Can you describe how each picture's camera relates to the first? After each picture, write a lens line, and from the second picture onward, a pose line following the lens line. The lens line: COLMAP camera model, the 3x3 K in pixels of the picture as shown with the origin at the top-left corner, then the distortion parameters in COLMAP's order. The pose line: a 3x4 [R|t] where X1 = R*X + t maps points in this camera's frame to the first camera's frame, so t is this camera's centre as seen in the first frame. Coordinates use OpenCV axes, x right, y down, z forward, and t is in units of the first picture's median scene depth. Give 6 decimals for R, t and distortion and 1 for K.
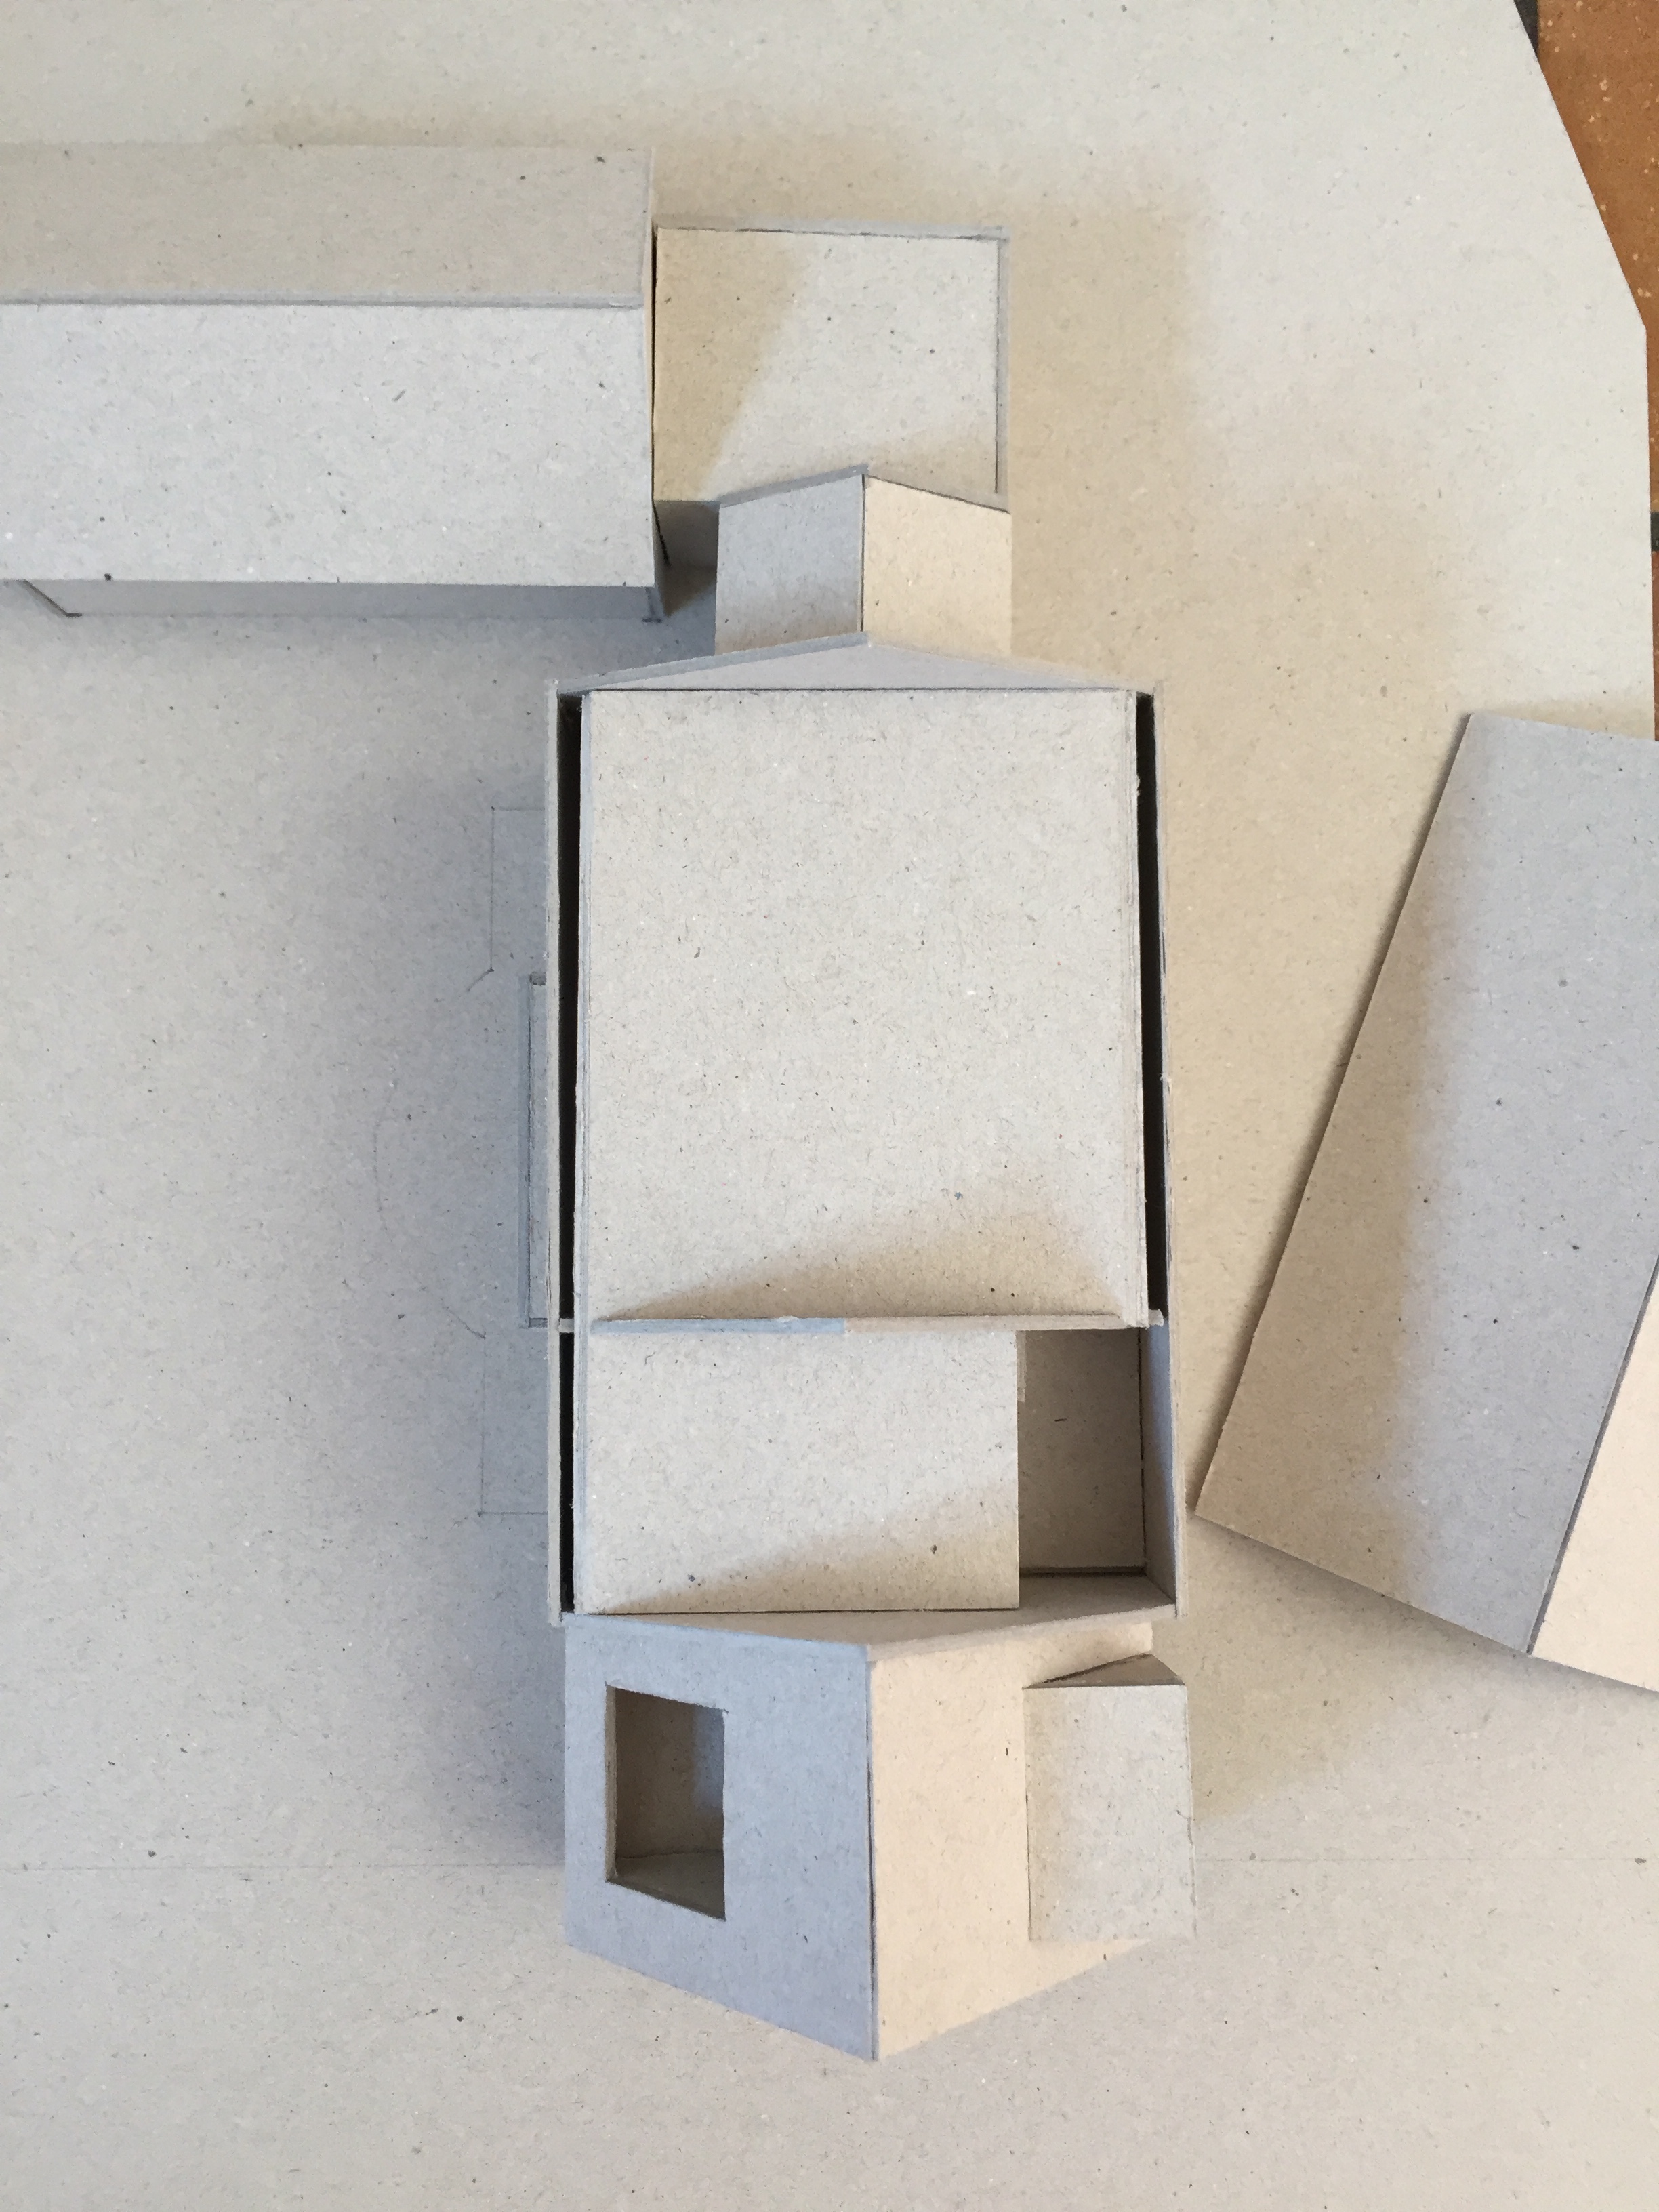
lens RADIAL K [[1974.0, 0, 829.5], [0, 1974.0, 1106.0], [0, 0, 1]] dist [0.054433, -0.116032]
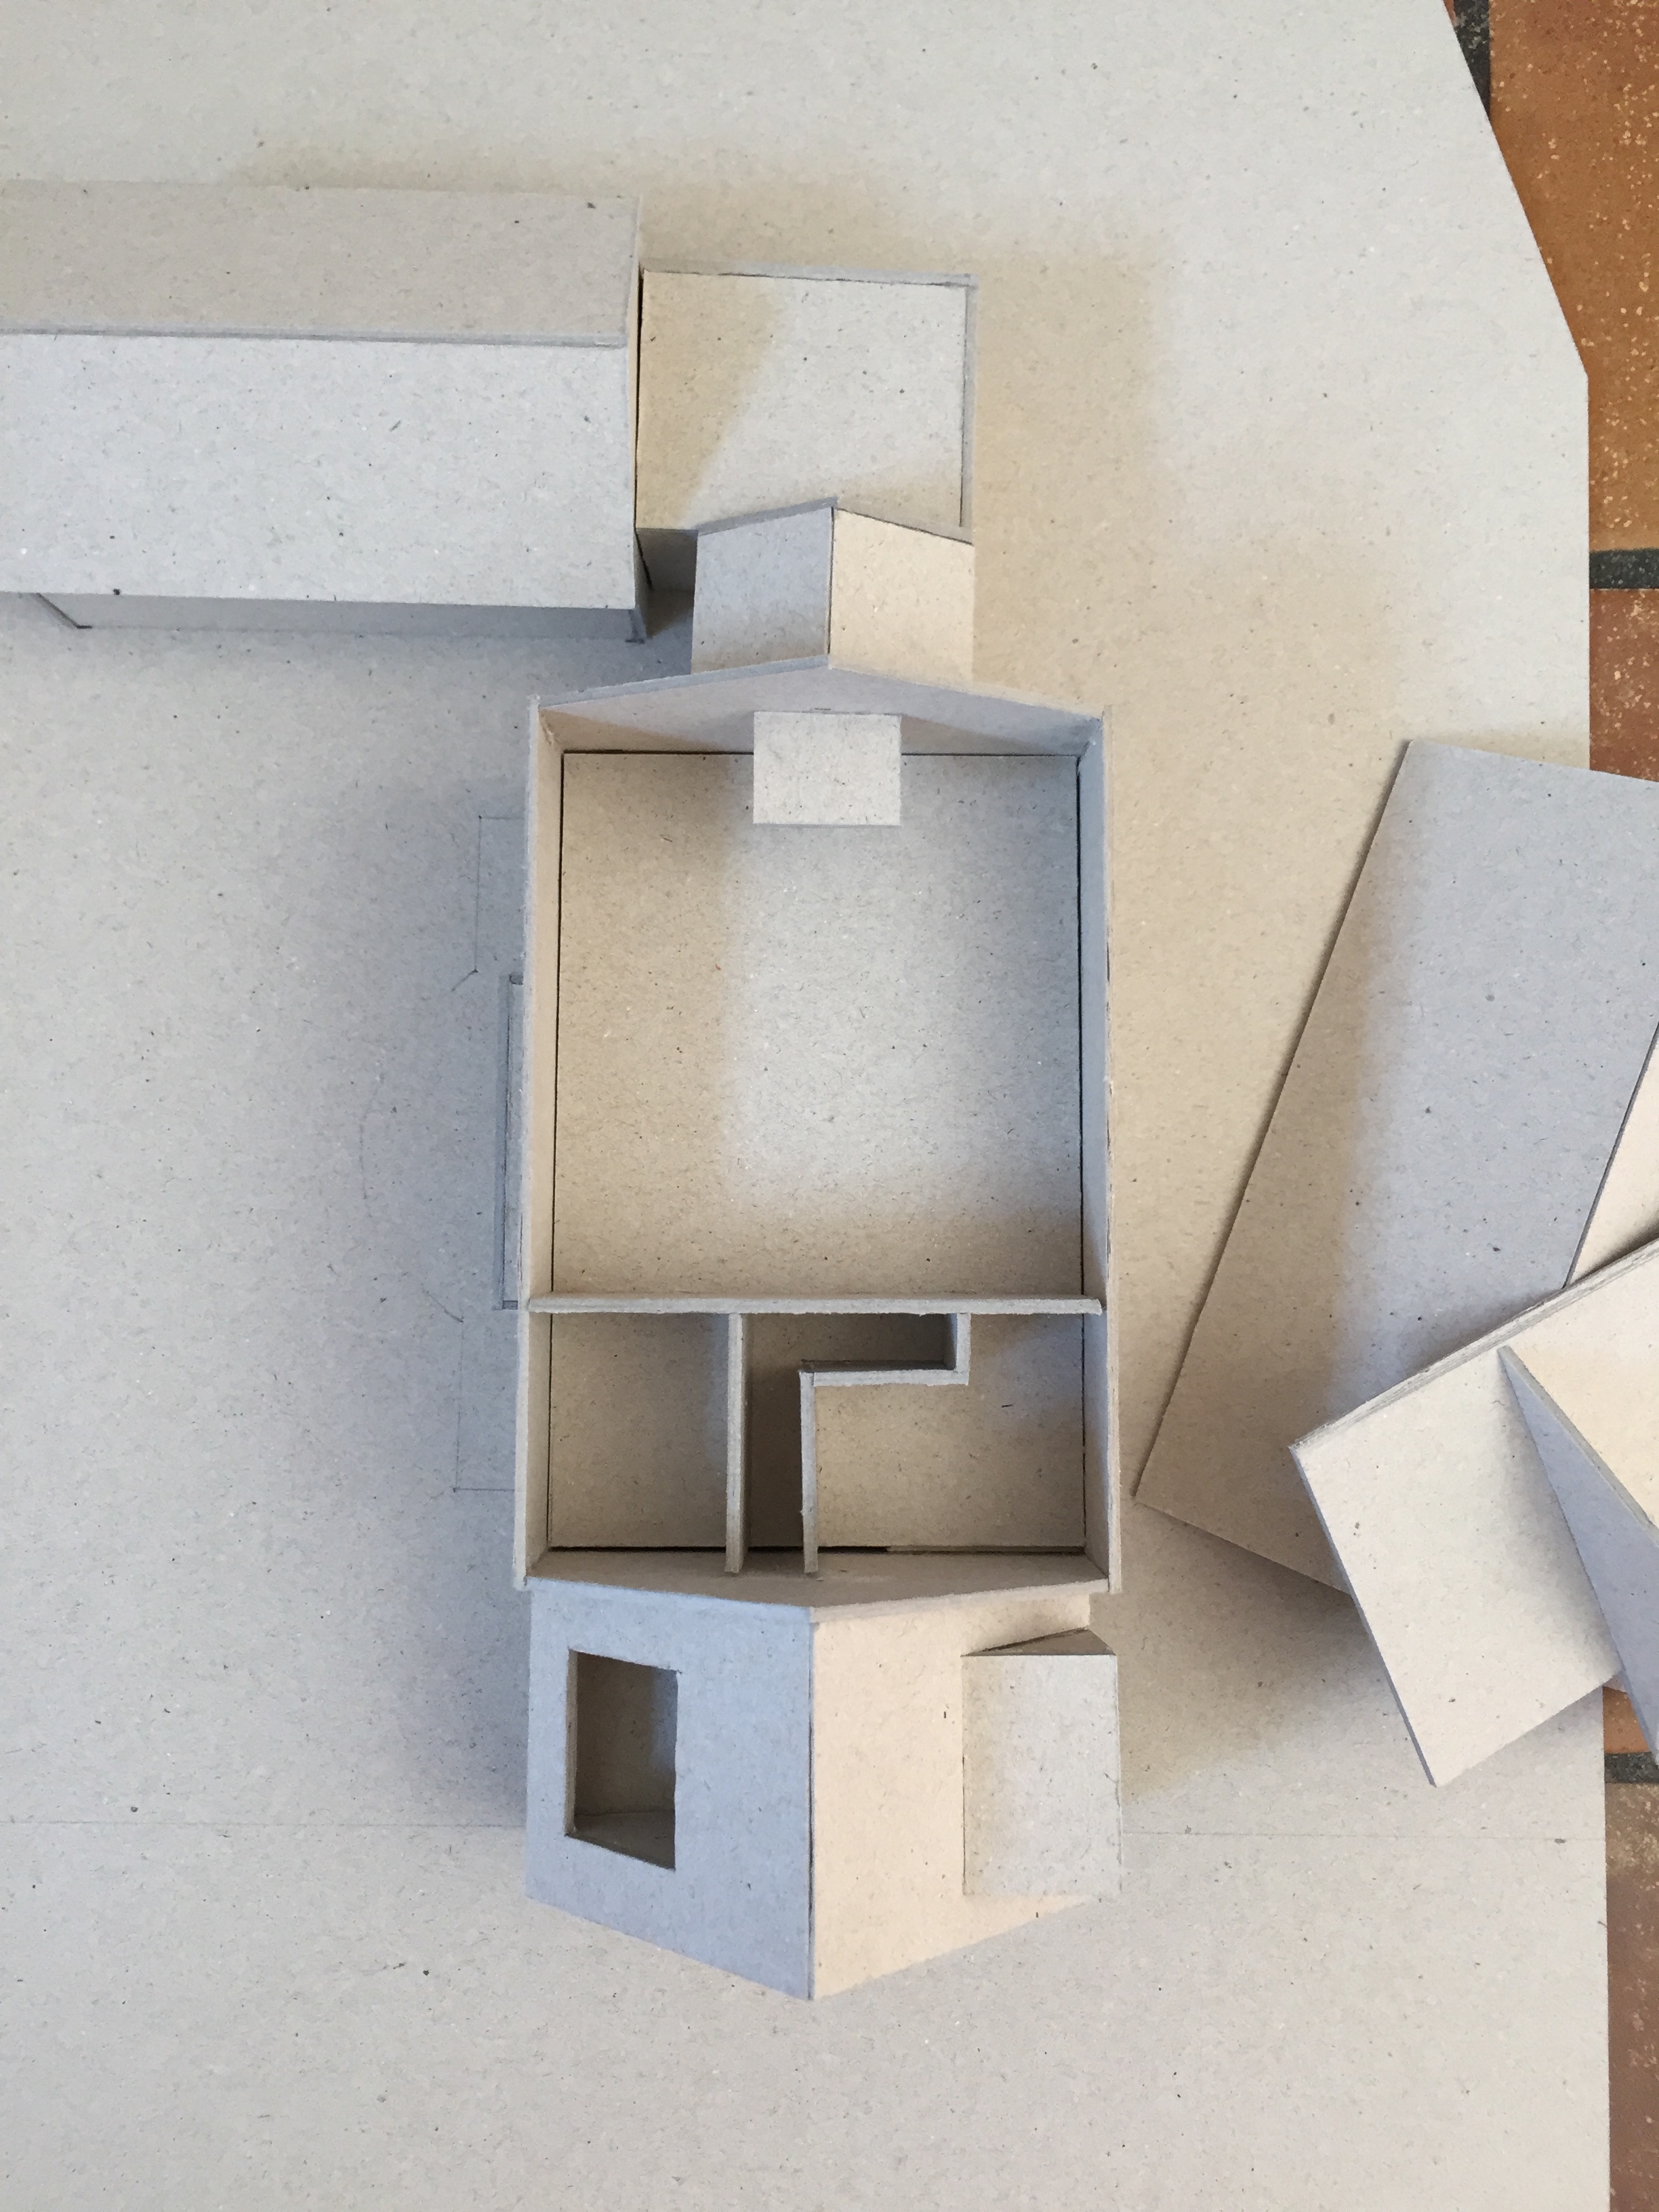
lens RADIAL K [[2025.1, 0, 851.0], [0, 2025.1, 1112.8], [0, 0, 1]] dist [0.057148, -0.125488]
pose [[0.999867, 0.016199, -0.001707, 0.031634], [-0.016216, 0.999809, -0.010912, 0.015306], [0.001530, 0.010938, 0.999939, -0.075933]]
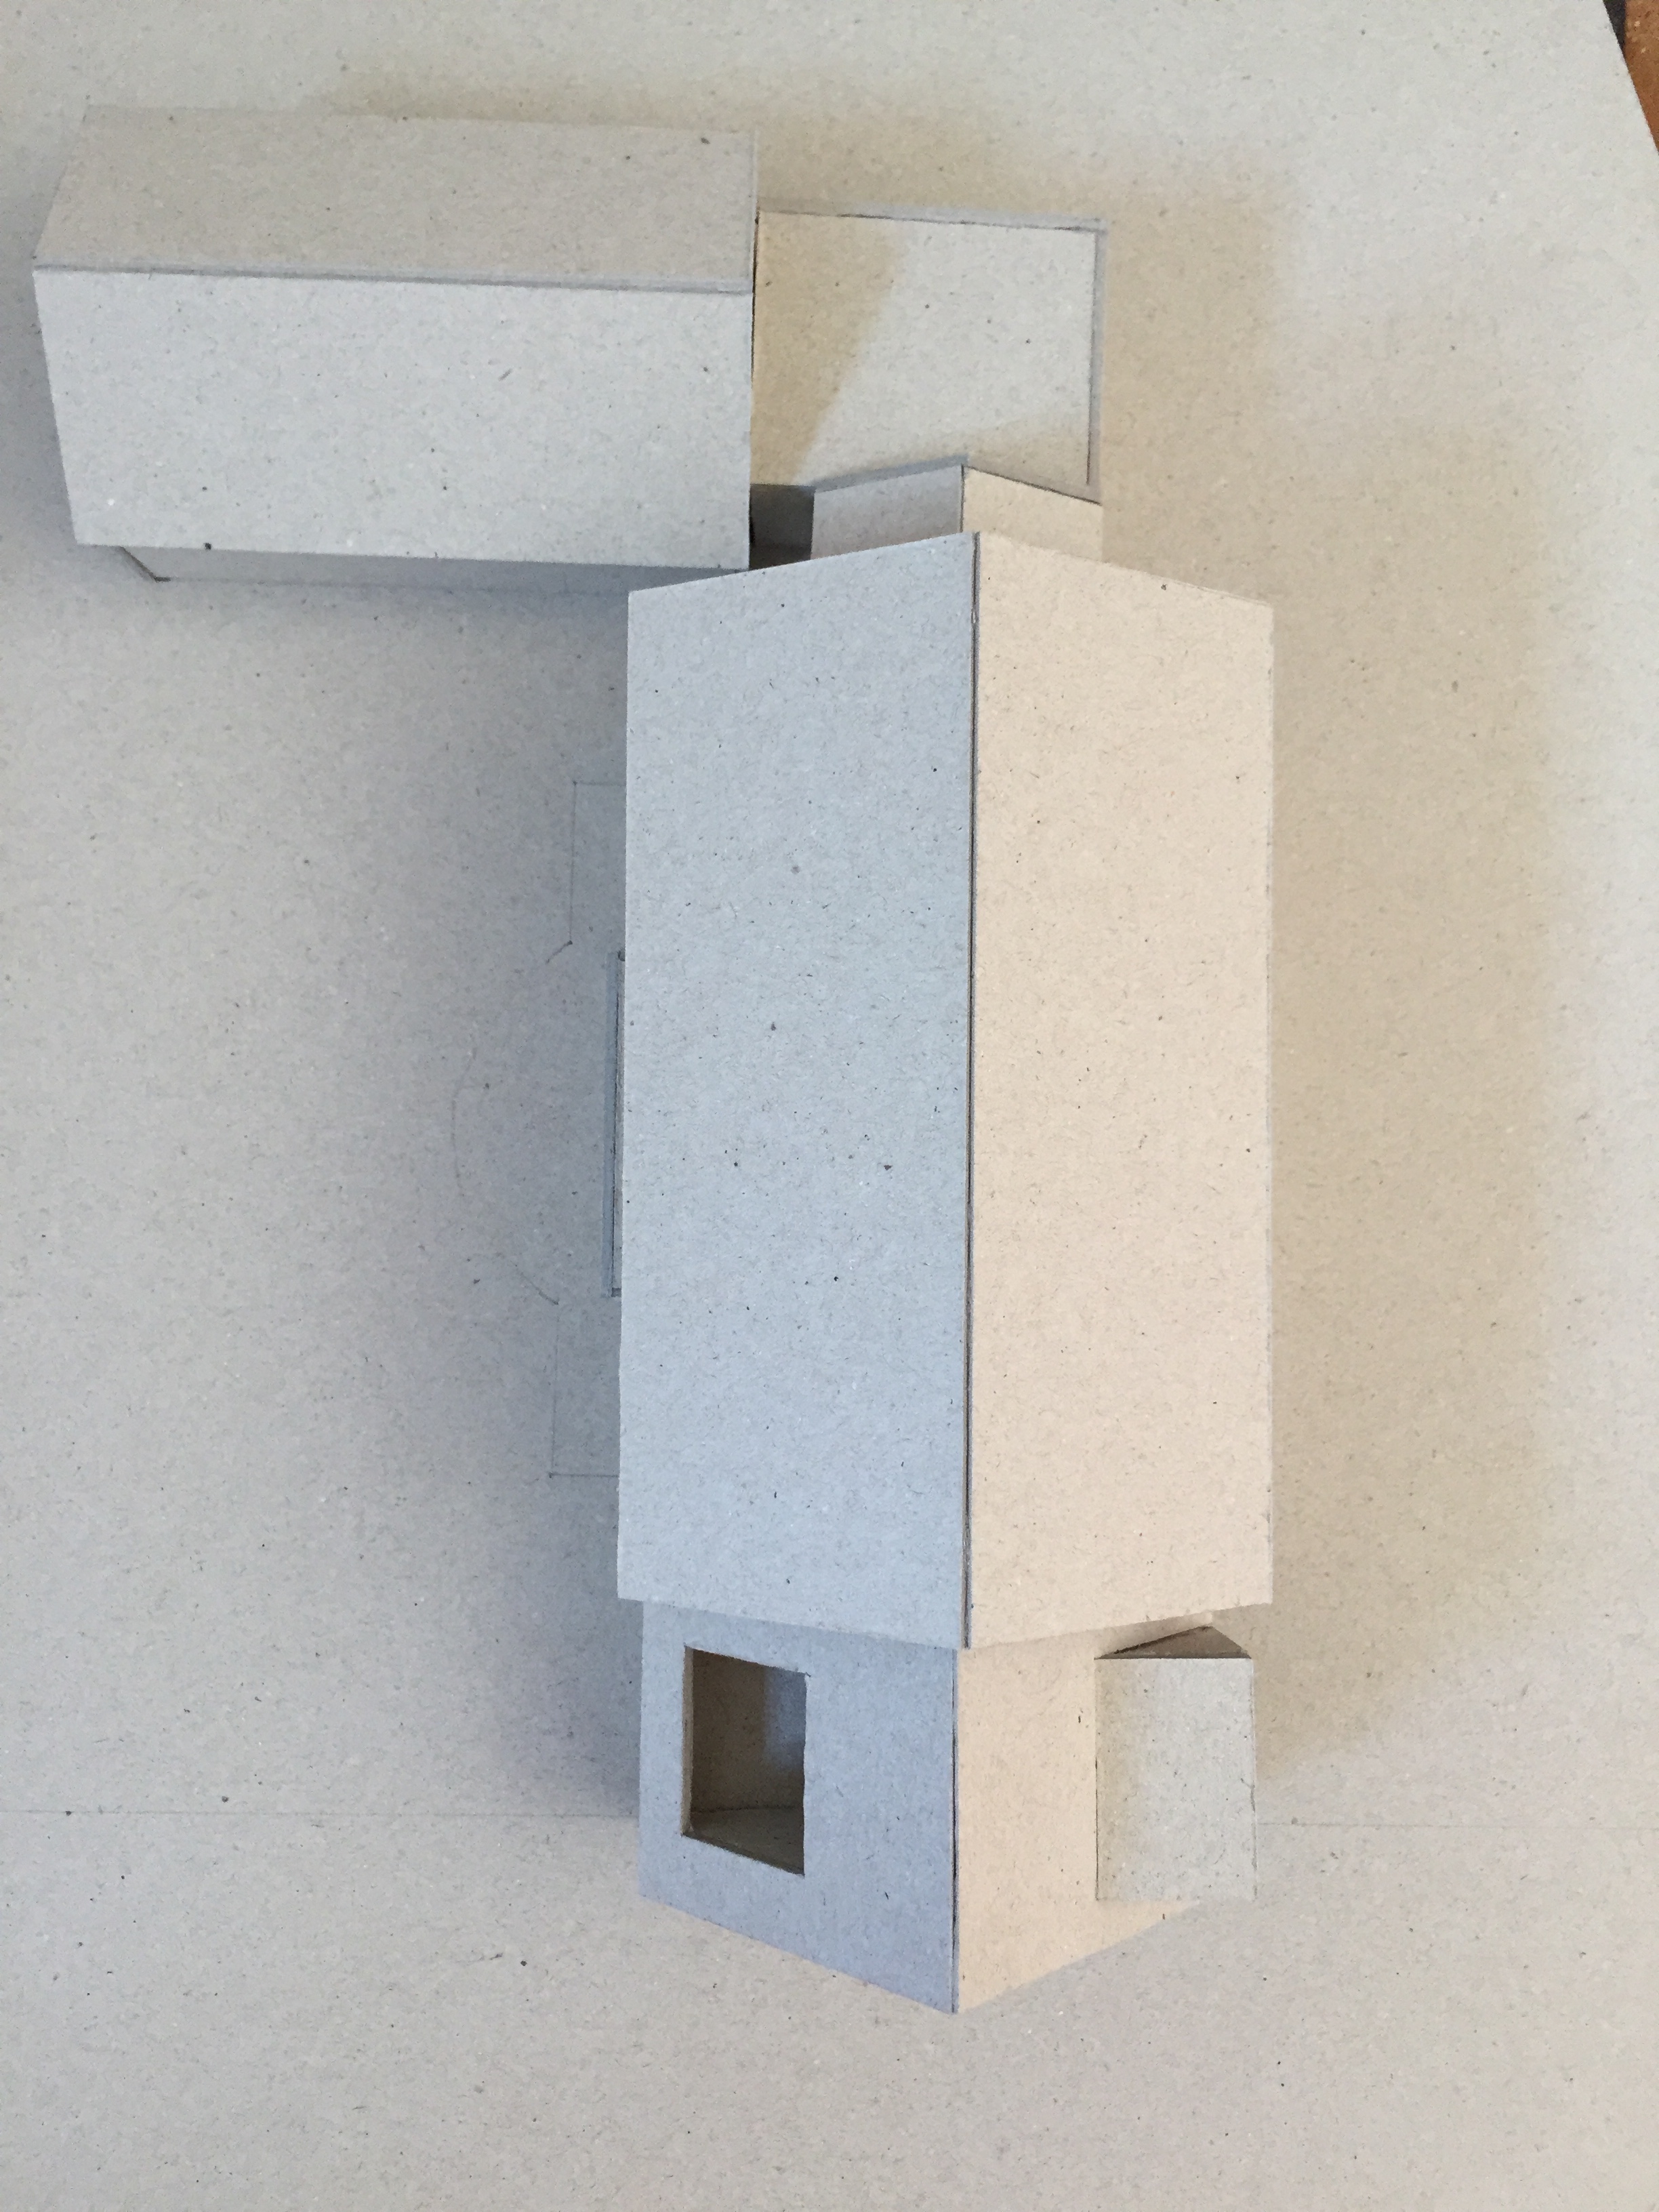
lens RADIAL K [[1998.0, 0, 782.8], [0, 1998.0, 1098.9], [0, 0, 1]] dist [0.055704, -0.125324]
pose [[0.999672, 0.022460, 0.012327, -0.074315], [-0.022794, 0.999357, 0.027690, -0.019874], [-0.011697, -0.027962, 0.999541, -0.029812]]
